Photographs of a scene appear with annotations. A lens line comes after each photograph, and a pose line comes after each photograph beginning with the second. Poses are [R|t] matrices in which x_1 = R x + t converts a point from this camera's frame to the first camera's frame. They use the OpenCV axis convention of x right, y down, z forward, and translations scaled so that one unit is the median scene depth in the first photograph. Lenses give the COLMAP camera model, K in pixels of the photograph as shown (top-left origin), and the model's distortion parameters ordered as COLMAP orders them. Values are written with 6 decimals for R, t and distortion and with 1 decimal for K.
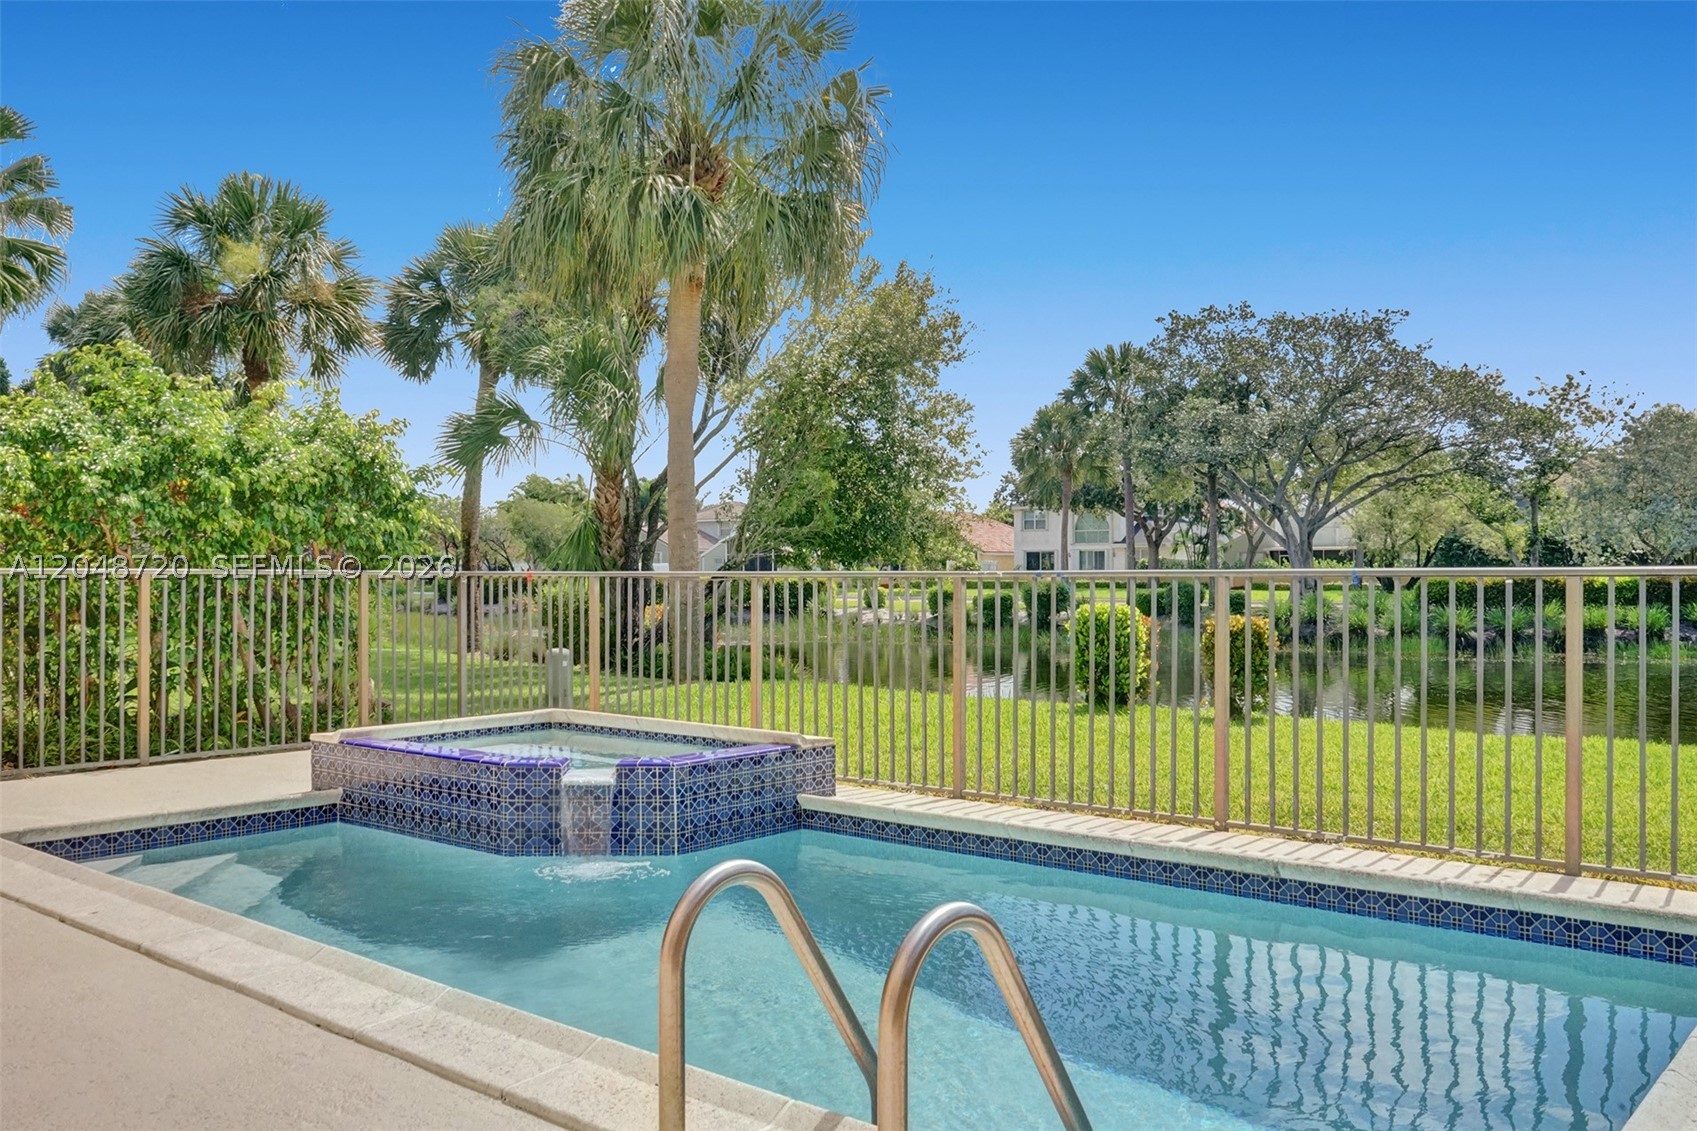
lens RADIAL K [[1413.6, 0, 848.5], [0, 1413.6, 565.5], [0, 0, 1]] dist [-0.011638, -0.000352]
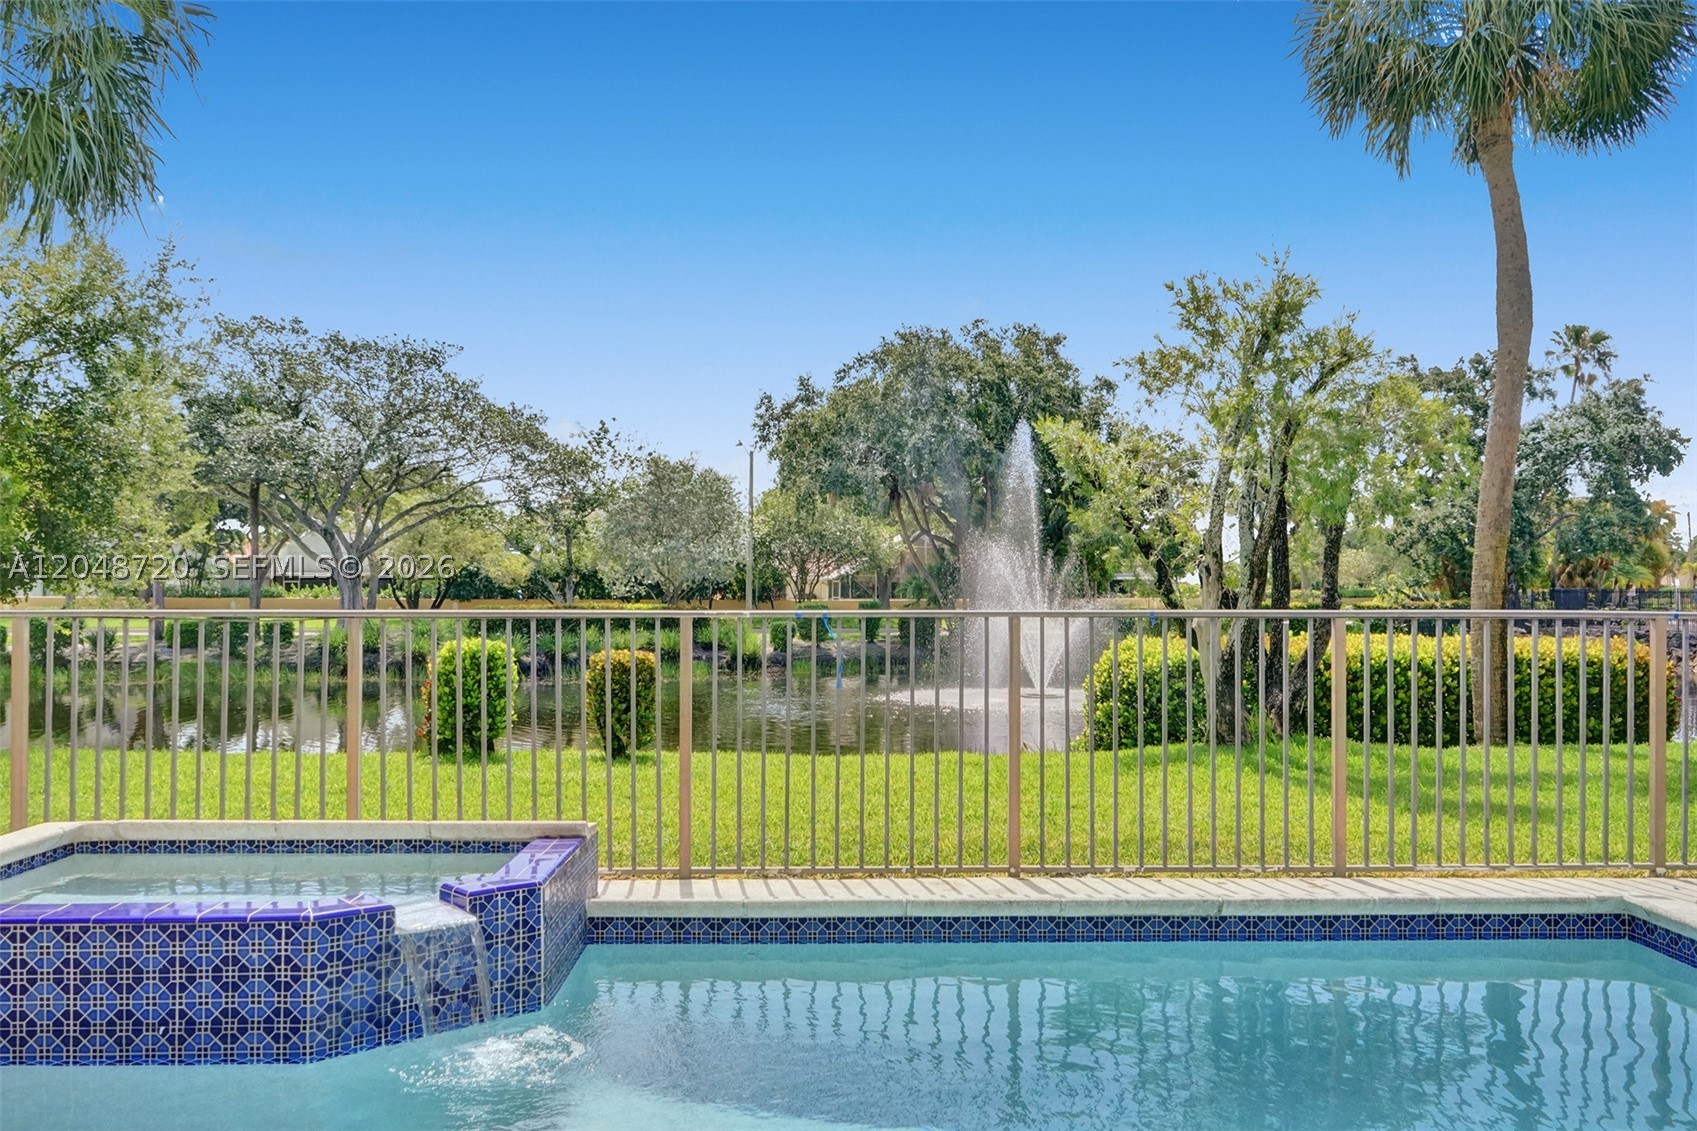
lens RADIAL K [[1403.6, 0, 855.2], [0, 1403.6, 557.4], [0, 0, 1]] dist [0.000999, 0.006715]
pose [[0.747108, 0.021701, 0.664349, -0.457401], [-0.005823, 0.999642, -0.026106, -0.007903], [-0.664677, 0.015635, 0.746967, 0.330495]]
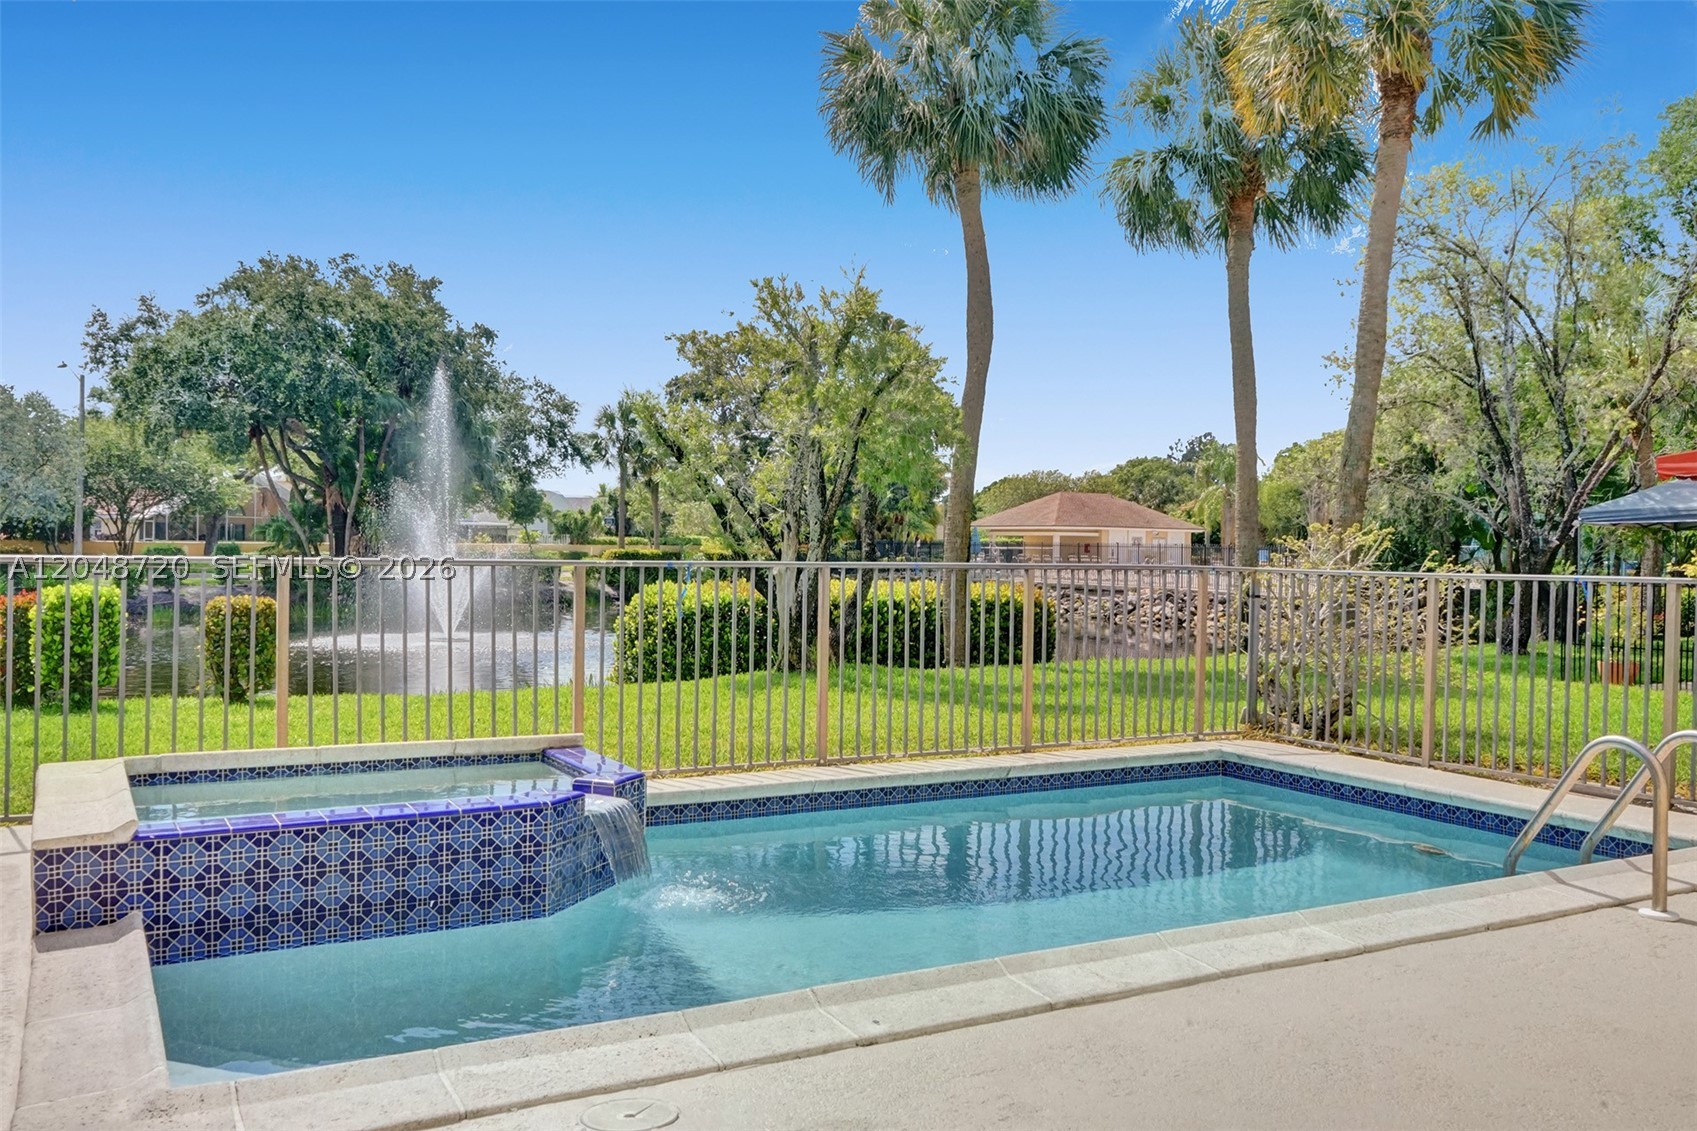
lens RADIAL K [[1394.2, 0, 848.5], [0, 1394.2, 565.5], [0, 0, 1]] dist [-0.002757, 0.006863]
pose [[0.350542, -0.004792, 0.936535, -0.878311], [-0.019305, 0.999737, 0.012341, -0.009526], [-0.936348, -0.022406, 0.350357, 0.523665]]
